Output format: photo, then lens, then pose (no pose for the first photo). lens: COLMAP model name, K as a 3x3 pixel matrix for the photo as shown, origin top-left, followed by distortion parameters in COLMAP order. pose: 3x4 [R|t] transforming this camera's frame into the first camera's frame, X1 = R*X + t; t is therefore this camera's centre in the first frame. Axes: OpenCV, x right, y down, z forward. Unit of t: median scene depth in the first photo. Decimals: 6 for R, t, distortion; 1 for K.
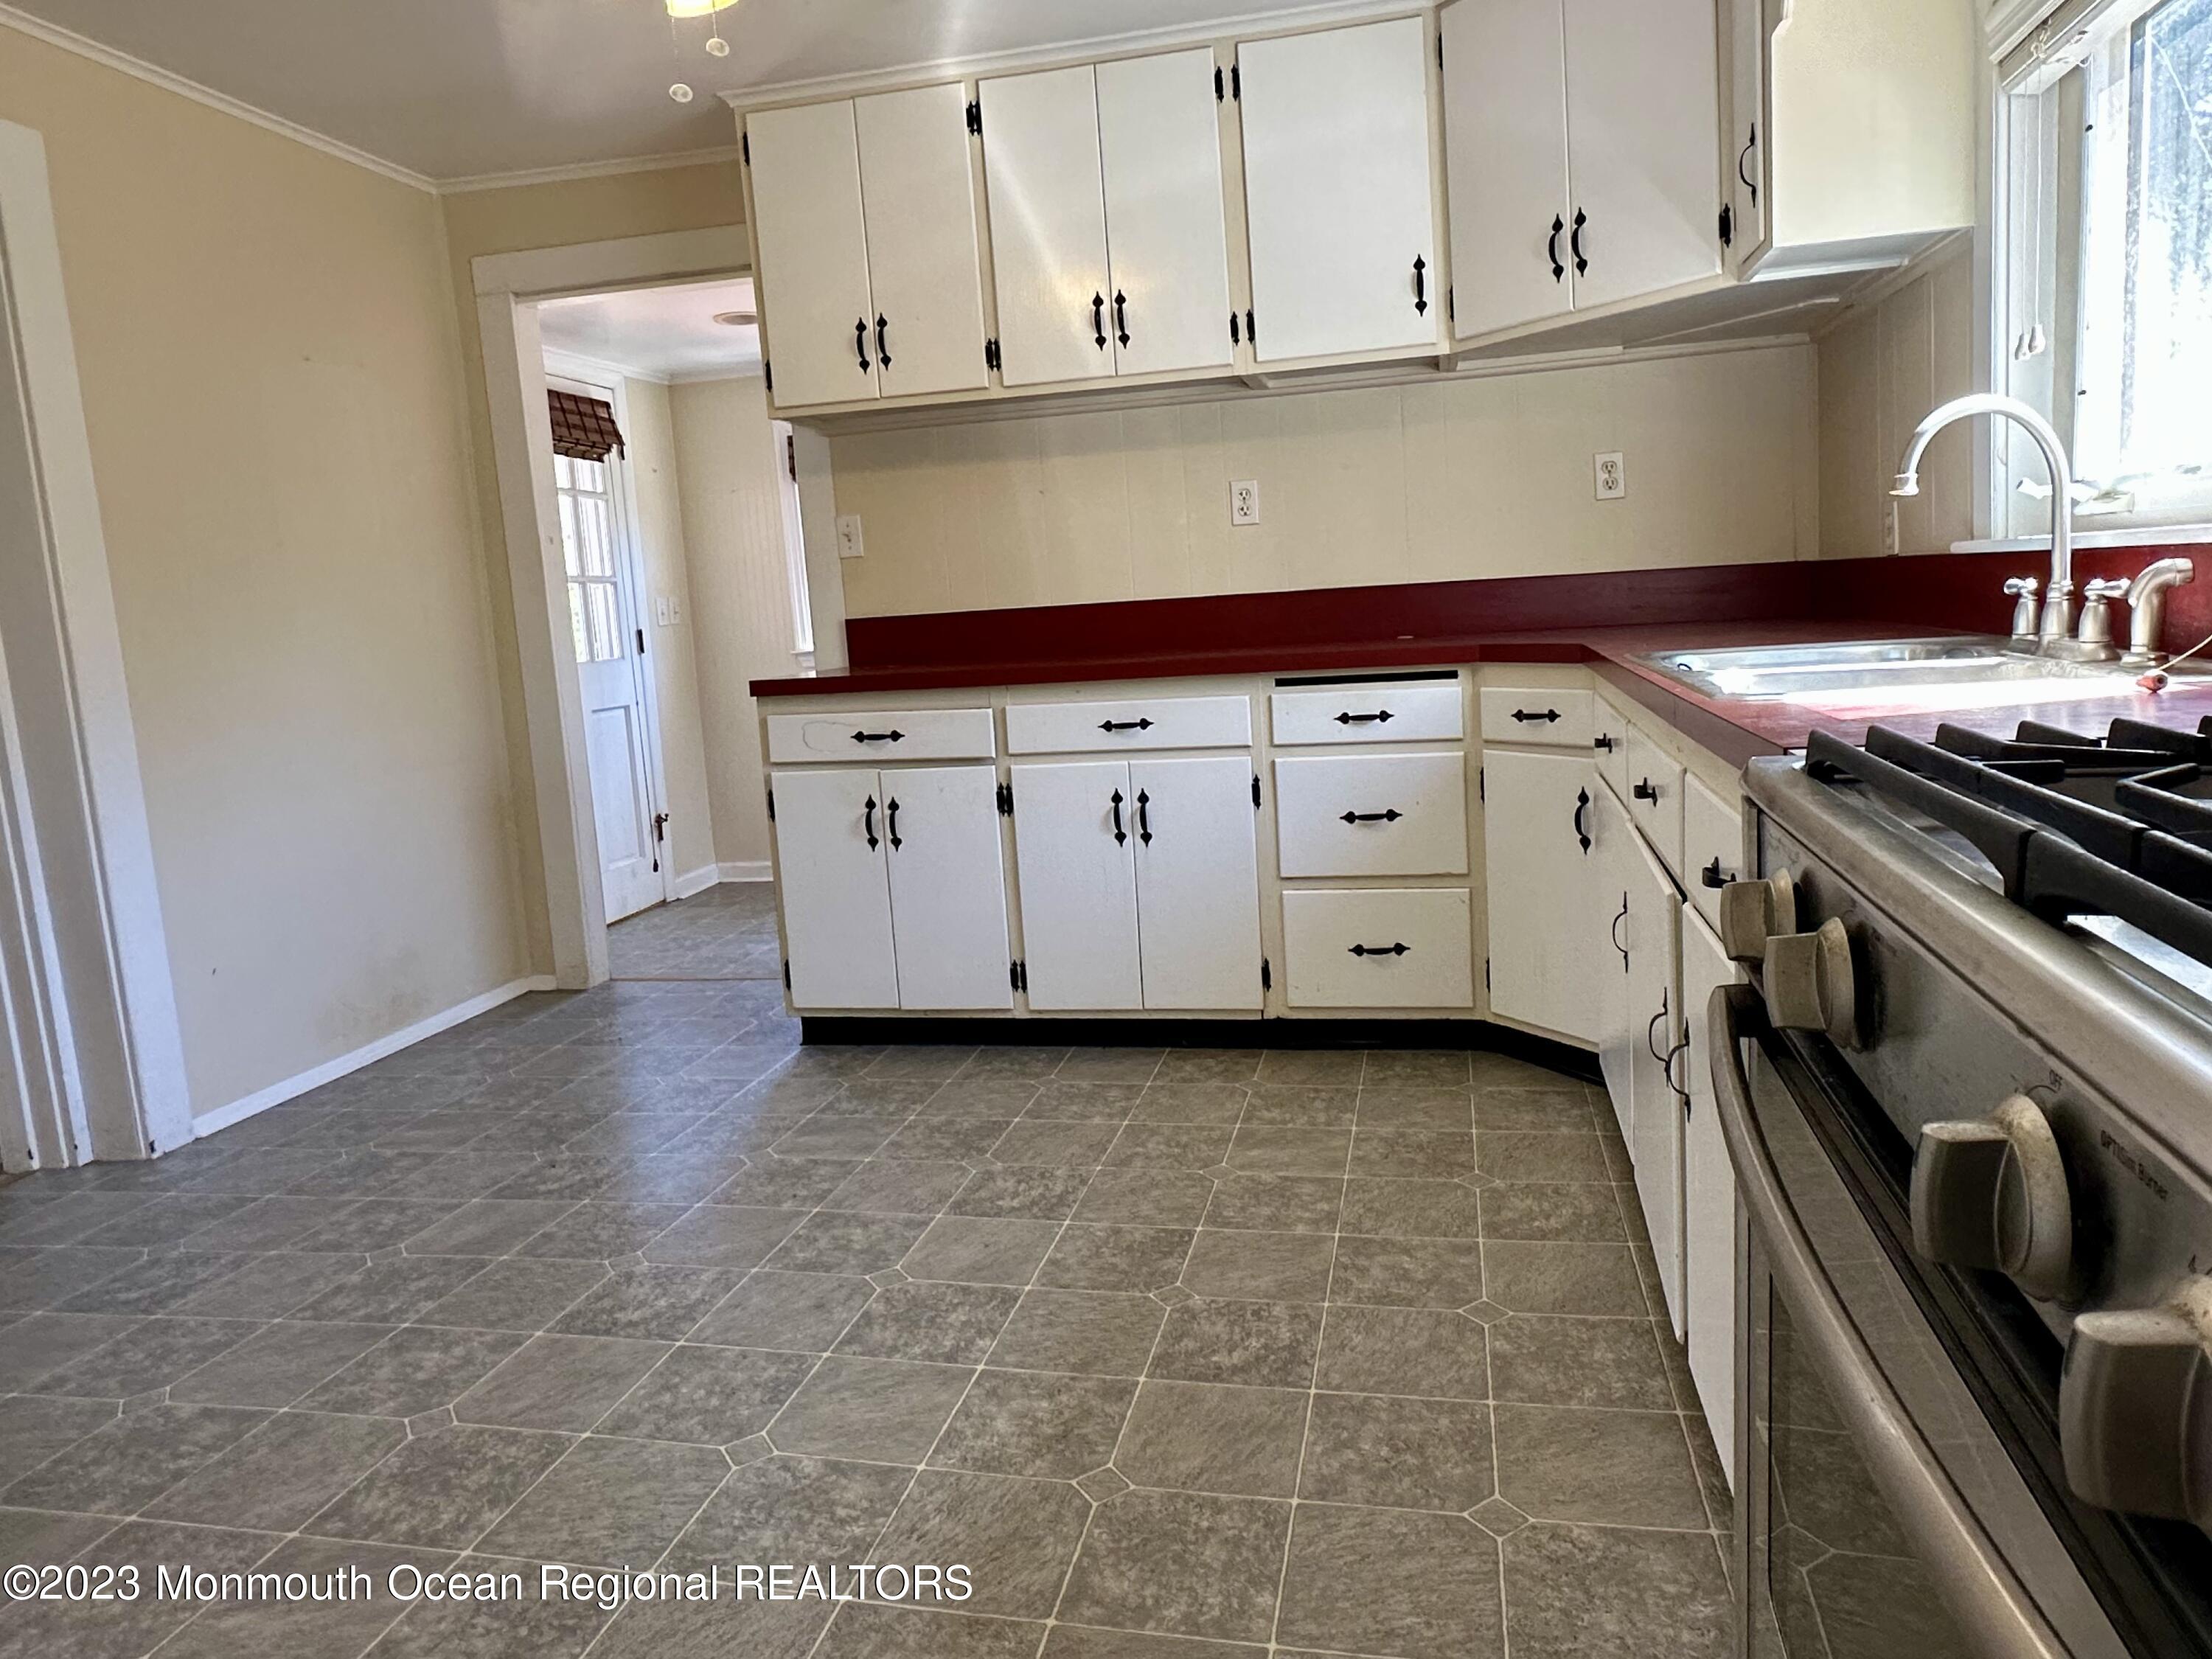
lens RADIAL K [[1382.5, 0, 1110.7], [0, 1382.5, 796.2], [0, 0, 1]] dist [0.025397, 0.001326]
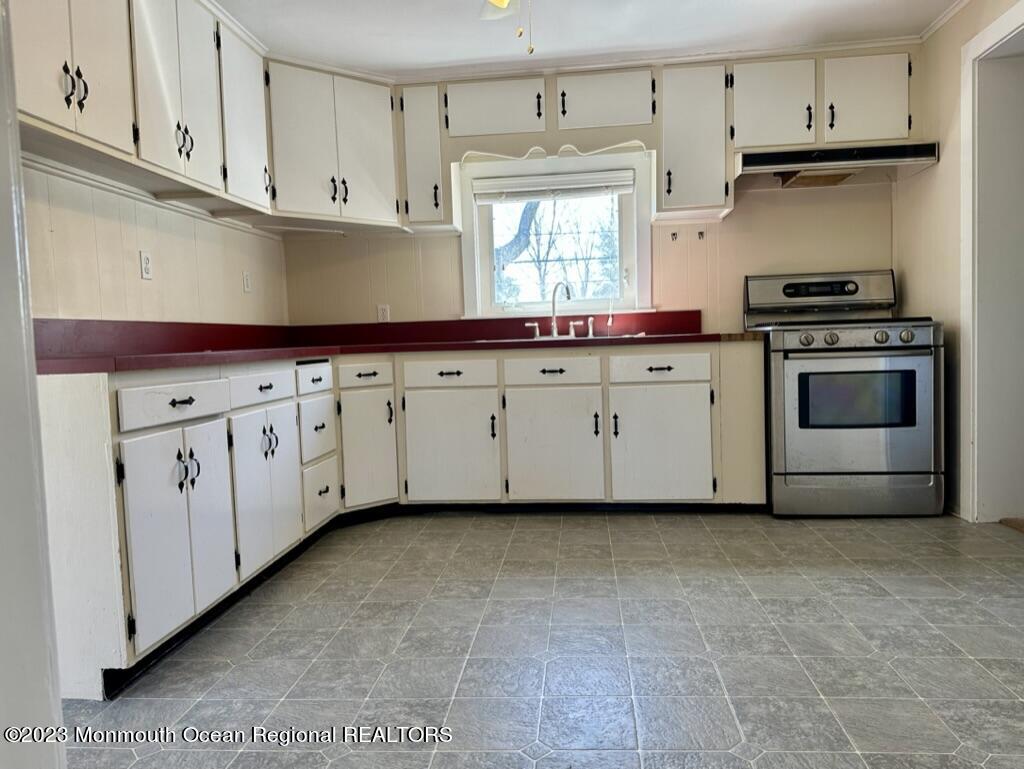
lens RADIAL K [[739.7, 0, 512.0], [0, 739.7, 384.5], [0, 0, 1]] dist [0.074158, -0.001307]
pose [[-0.131025, 0.003681, 0.991372, -1.026684], [0.182102, 0.983068, 0.020418, -0.019443], [-0.974511, 0.183206, -0.129477, 0.892722]]
